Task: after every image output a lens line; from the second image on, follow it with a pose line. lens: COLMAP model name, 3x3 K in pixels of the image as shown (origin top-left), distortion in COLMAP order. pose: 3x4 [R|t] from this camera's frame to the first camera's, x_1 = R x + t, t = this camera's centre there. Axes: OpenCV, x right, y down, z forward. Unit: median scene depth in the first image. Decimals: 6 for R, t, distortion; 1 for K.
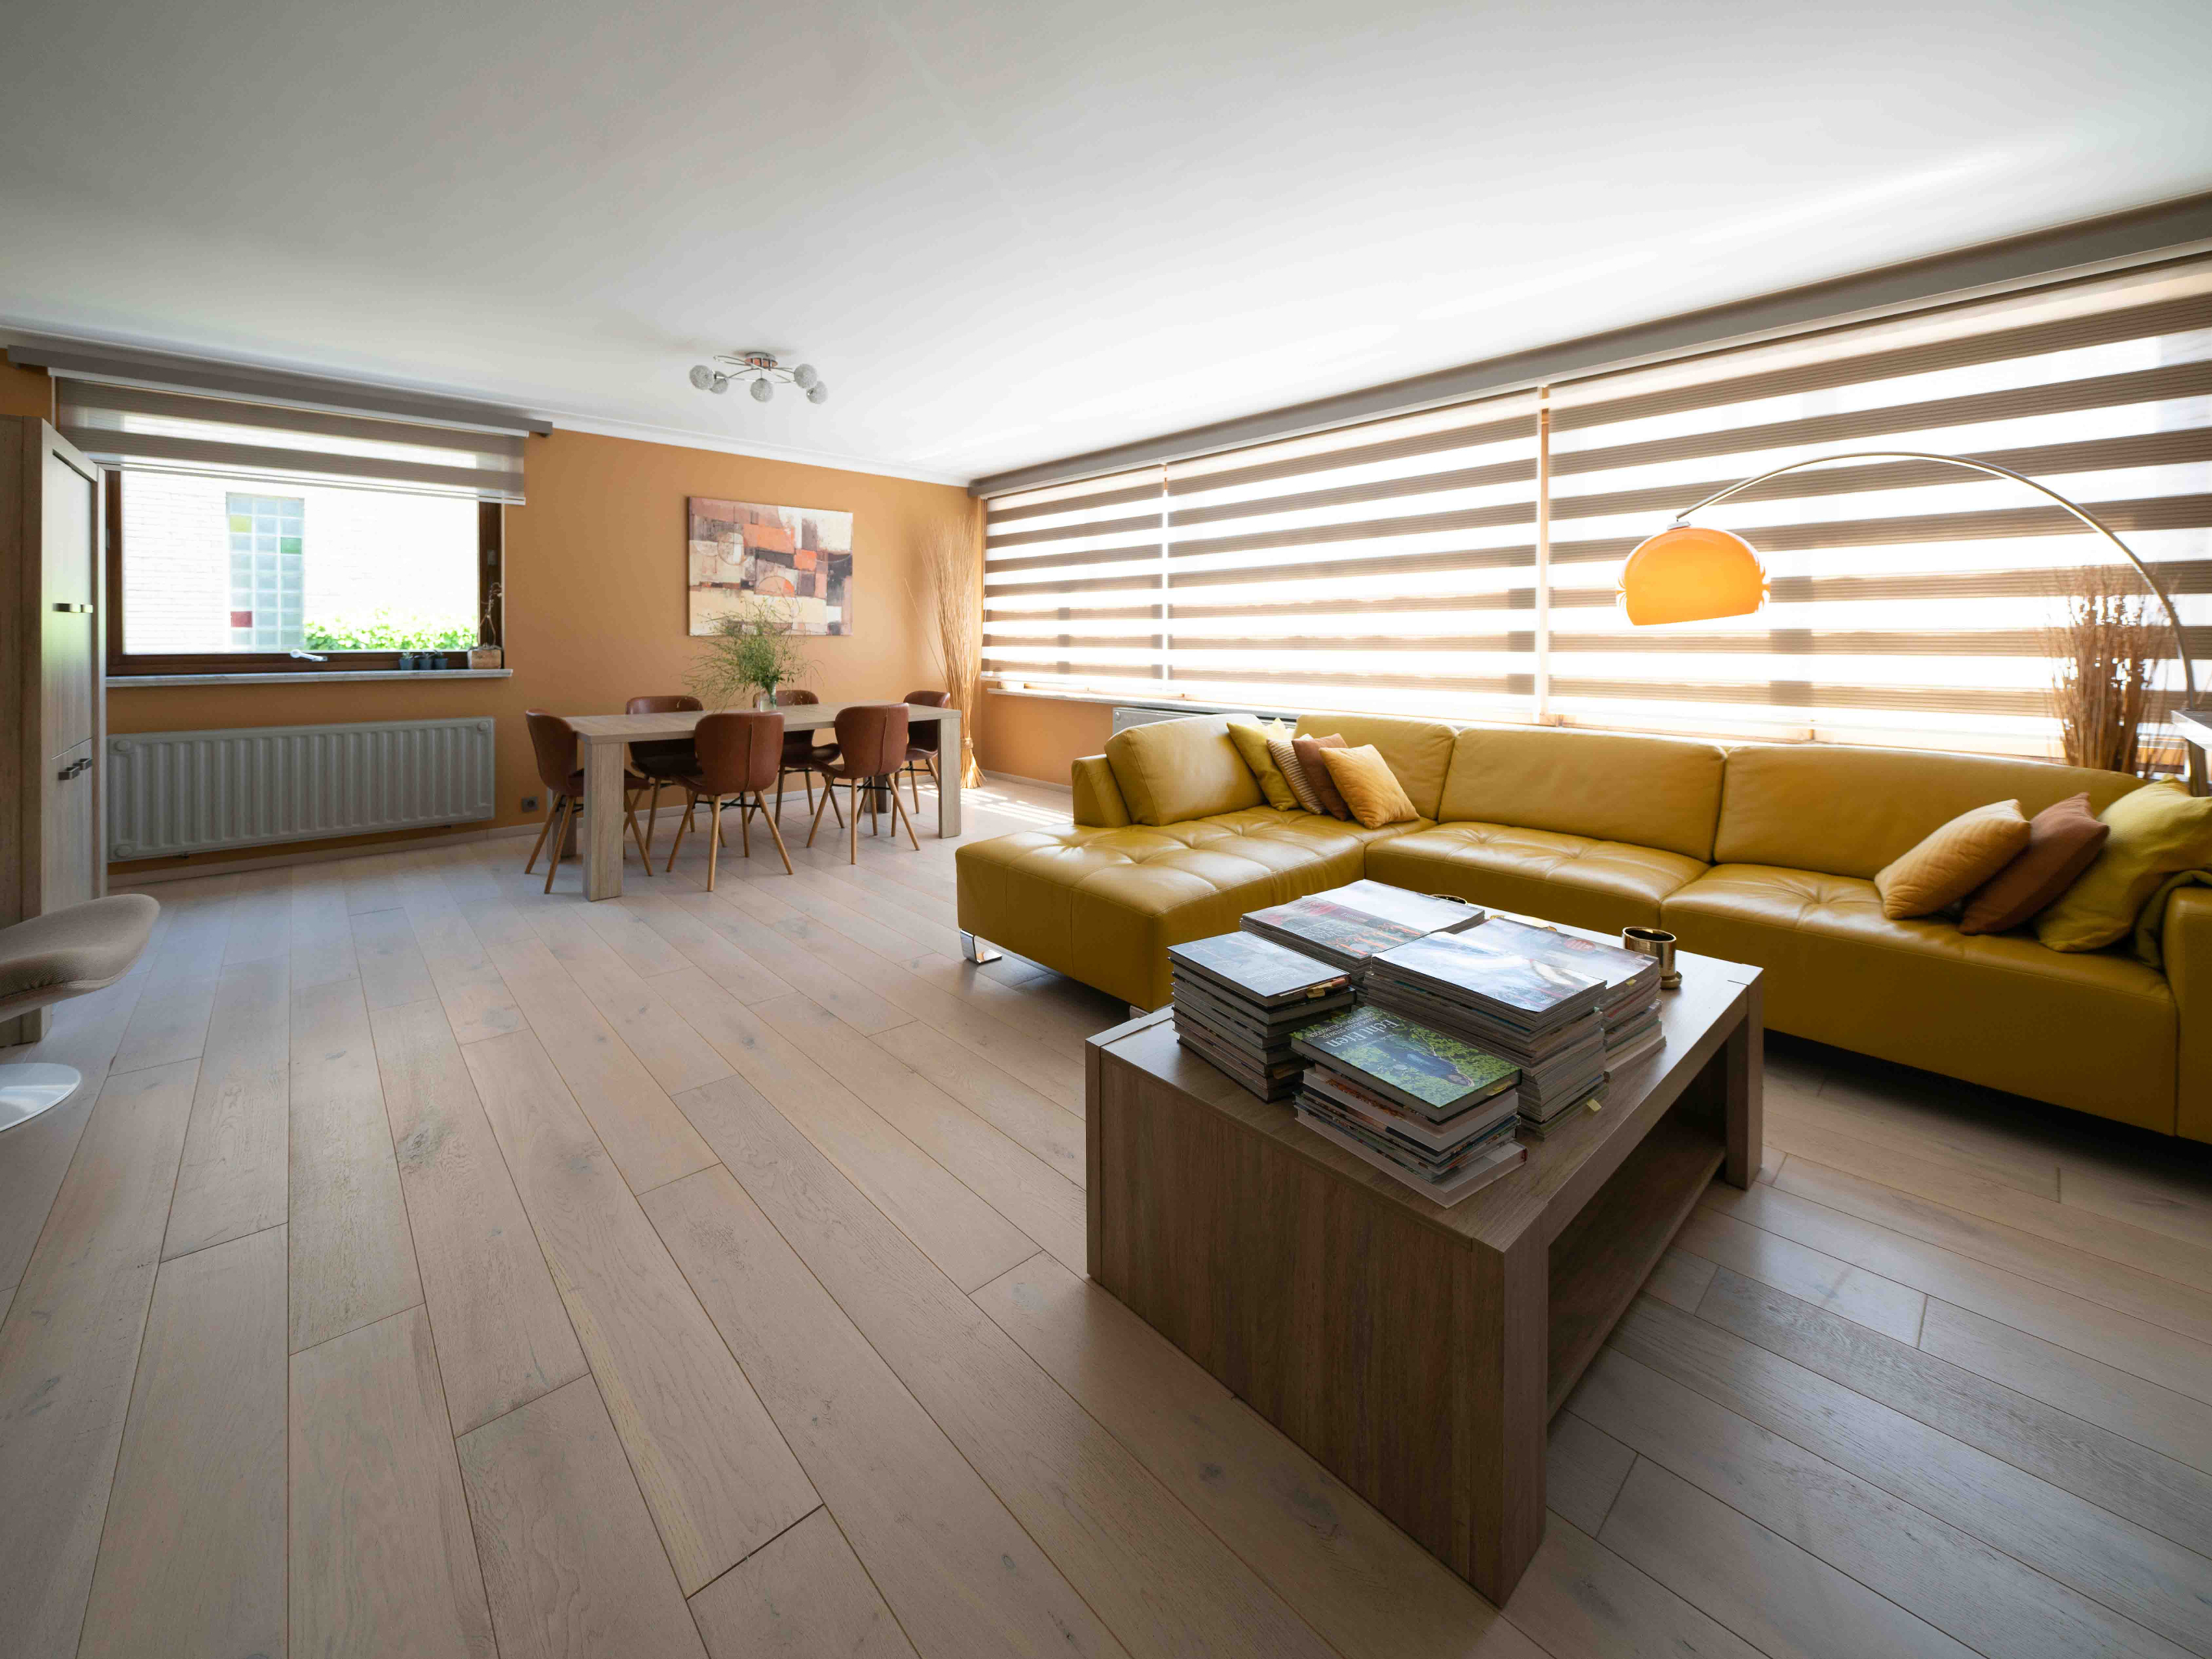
lens RADIAL K [[881.6, 0, 1106.0], [0, 881.6, 829.5], [0, 0, 1]] dist [0.002159, 0.000066]
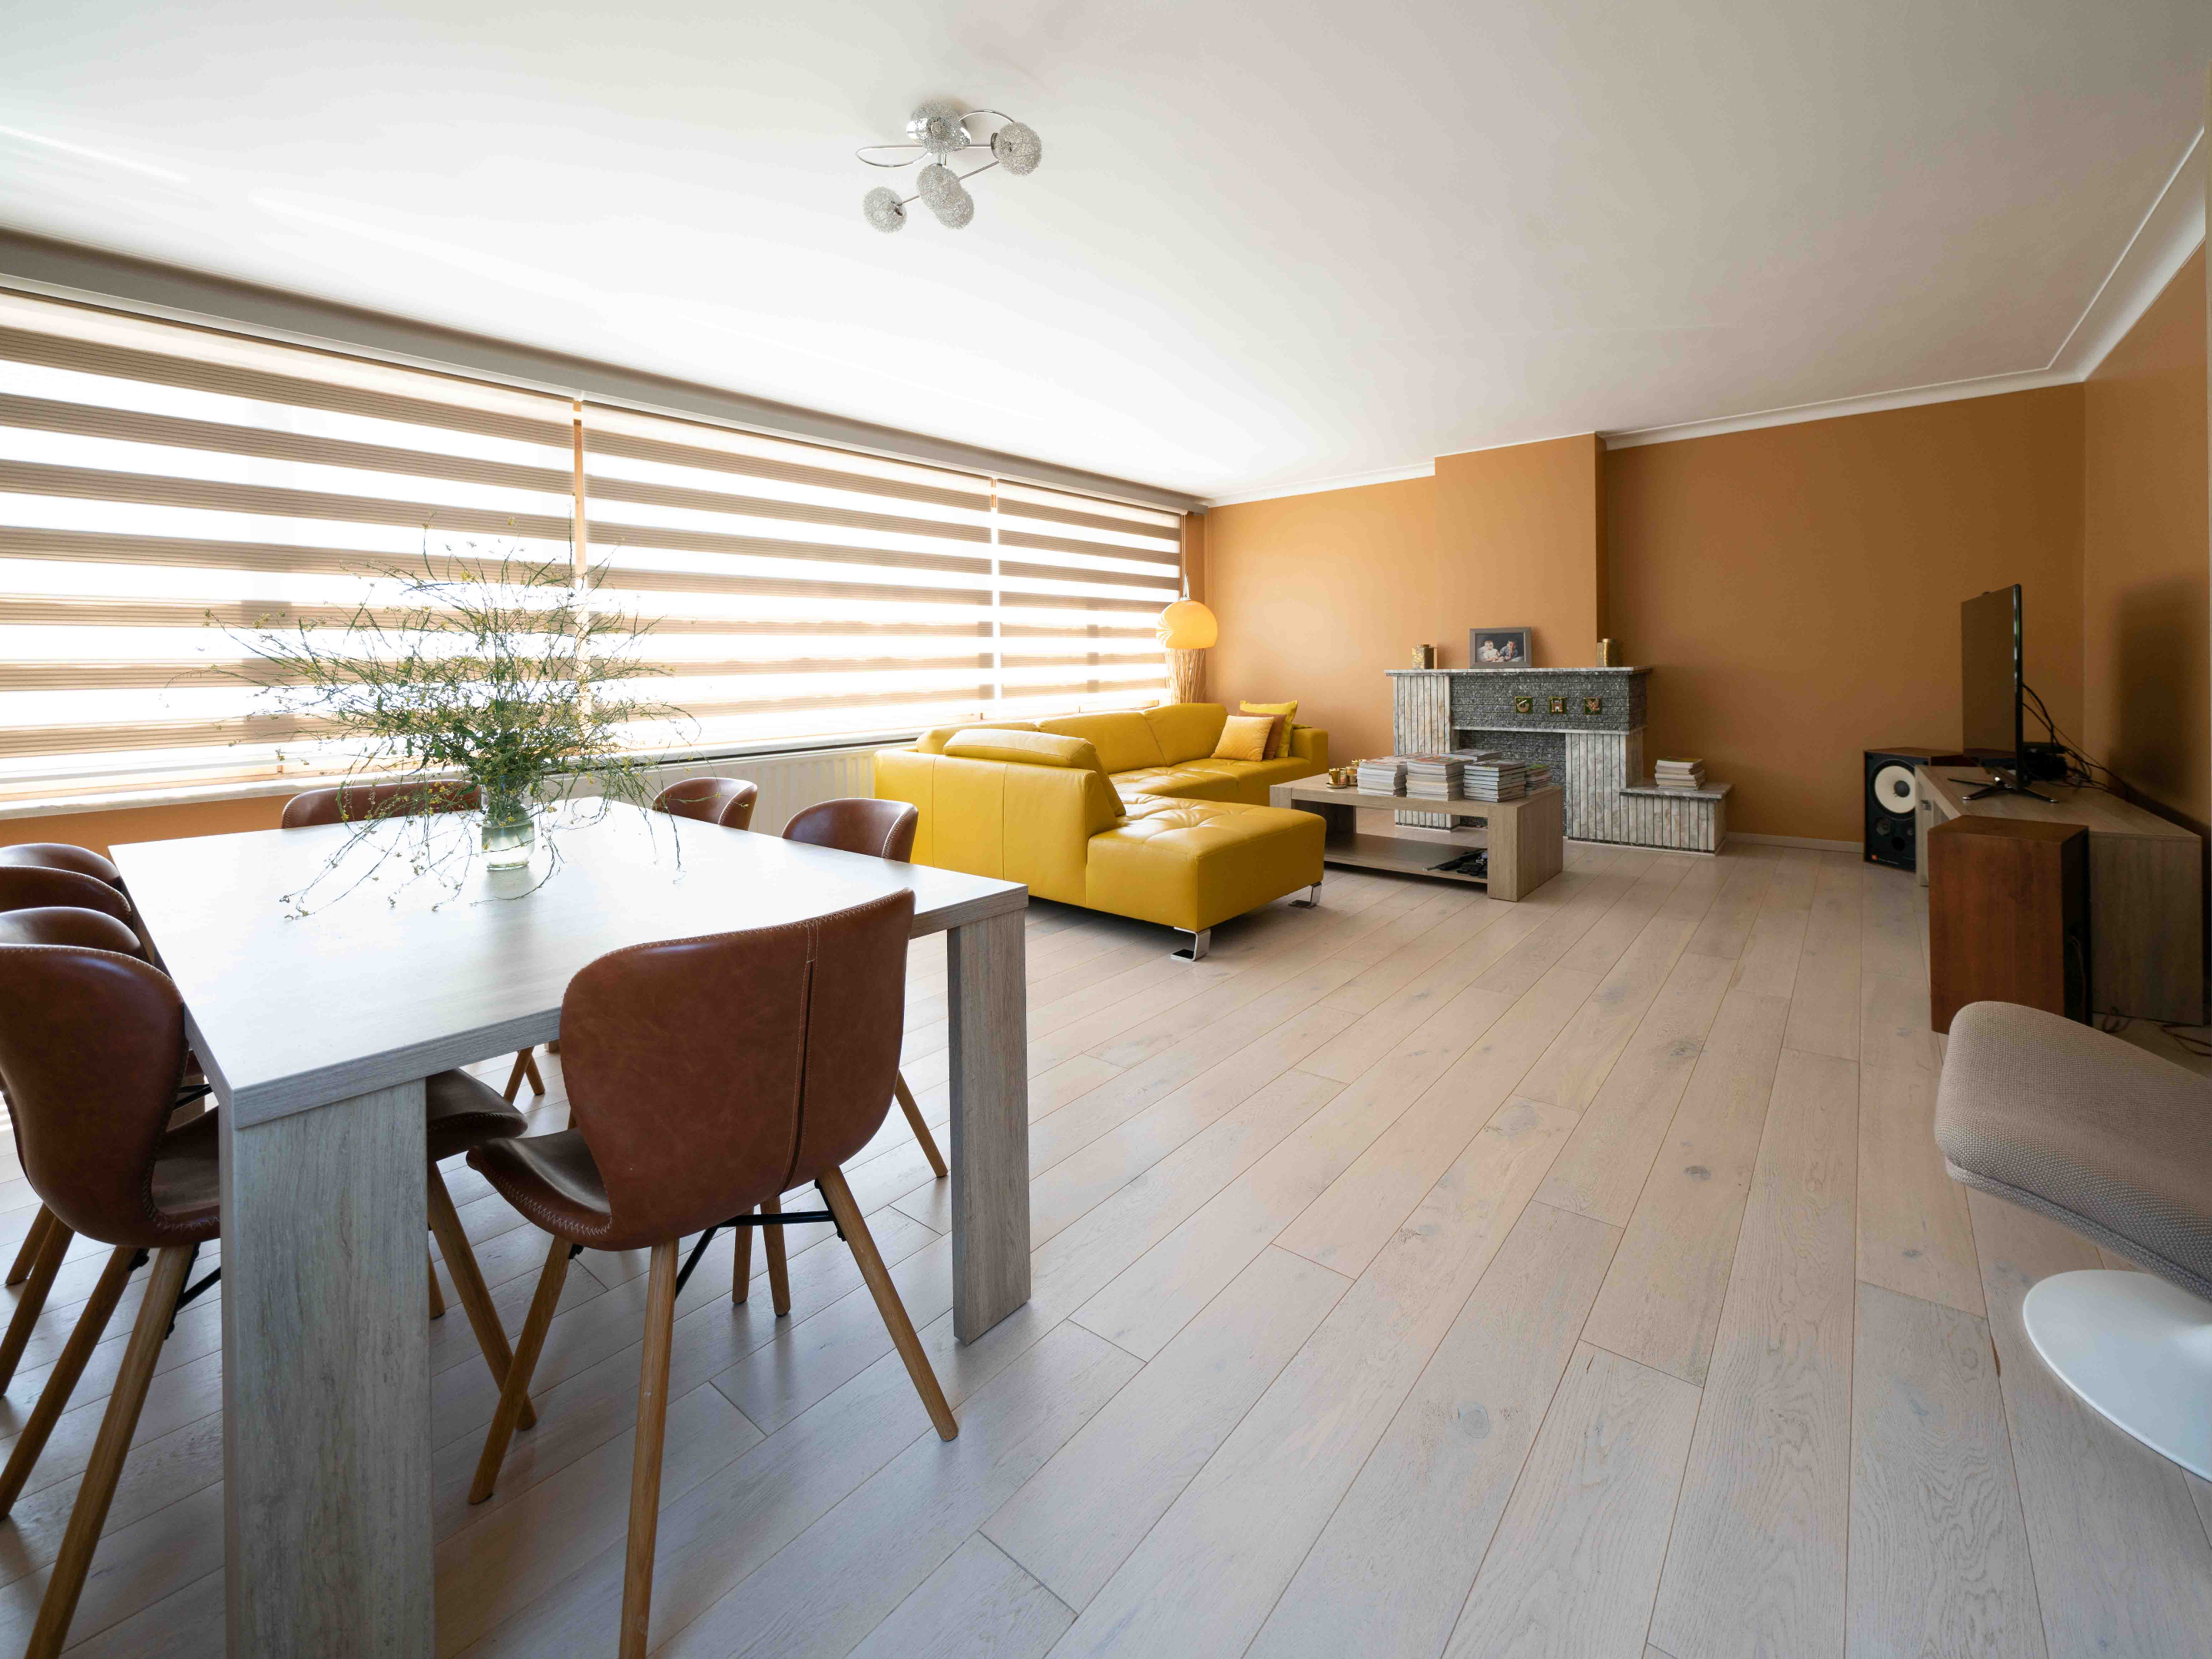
lens RADIAL K [[881.6, 0, 1106.0], [0, 881.6, 829.5], [0, 0, 1]] dist [0.002159, 0.000066]
pose [[-0.130986, -0.187374, 0.973516, -0.934141], [0.222303, 0.951419, 0.213032, -0.218446], [-0.966139, 0.244319, -0.082969, 1.018768]]
